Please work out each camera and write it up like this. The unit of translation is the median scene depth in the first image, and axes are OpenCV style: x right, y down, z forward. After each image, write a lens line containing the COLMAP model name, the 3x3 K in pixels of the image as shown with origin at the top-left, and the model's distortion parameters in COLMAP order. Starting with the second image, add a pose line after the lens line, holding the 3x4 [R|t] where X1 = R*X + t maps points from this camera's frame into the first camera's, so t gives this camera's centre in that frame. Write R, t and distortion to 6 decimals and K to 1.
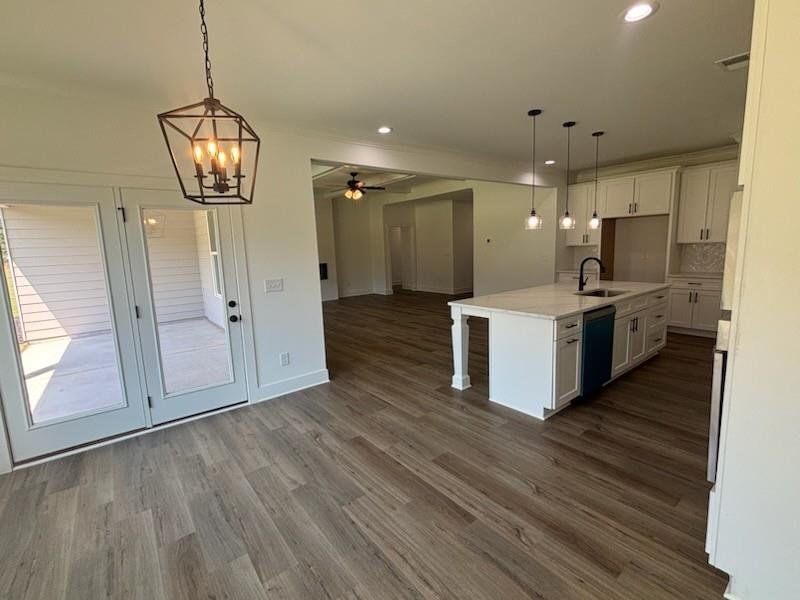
lens RADIAL K [[366.9, 0, 398.0], [0, 366.9, 298.9], [0, 0, 1]] dist [0.001581, -0.001306]
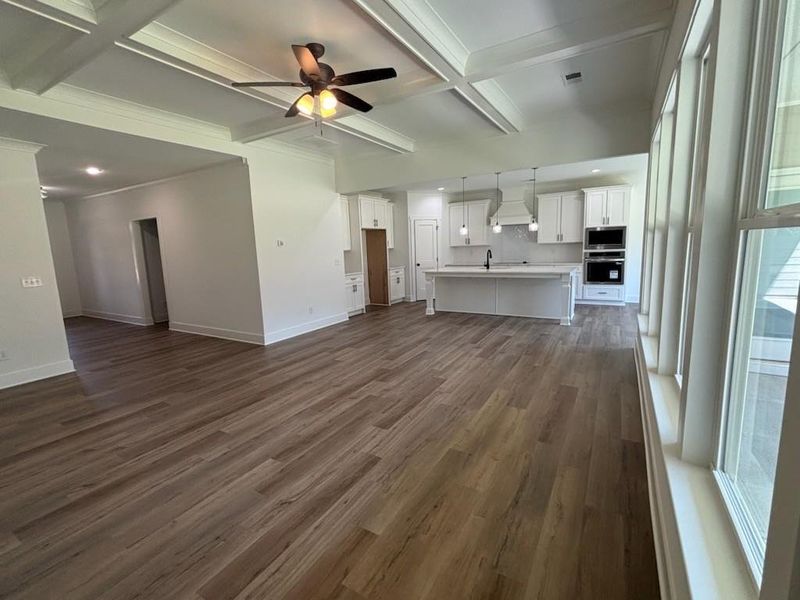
lens RADIAL K [[366.9, 0, 396.2], [0, 366.9, 297.3], [0, 0, 1]] dist [0.001581, -0.001306]
pose [[-0.364729, -0.084147, 0.927304, -0.845324], [0.181138, 0.970469, 0.159309, -0.217840], [-0.913325, 0.226074, -0.338716, 1.772659]]
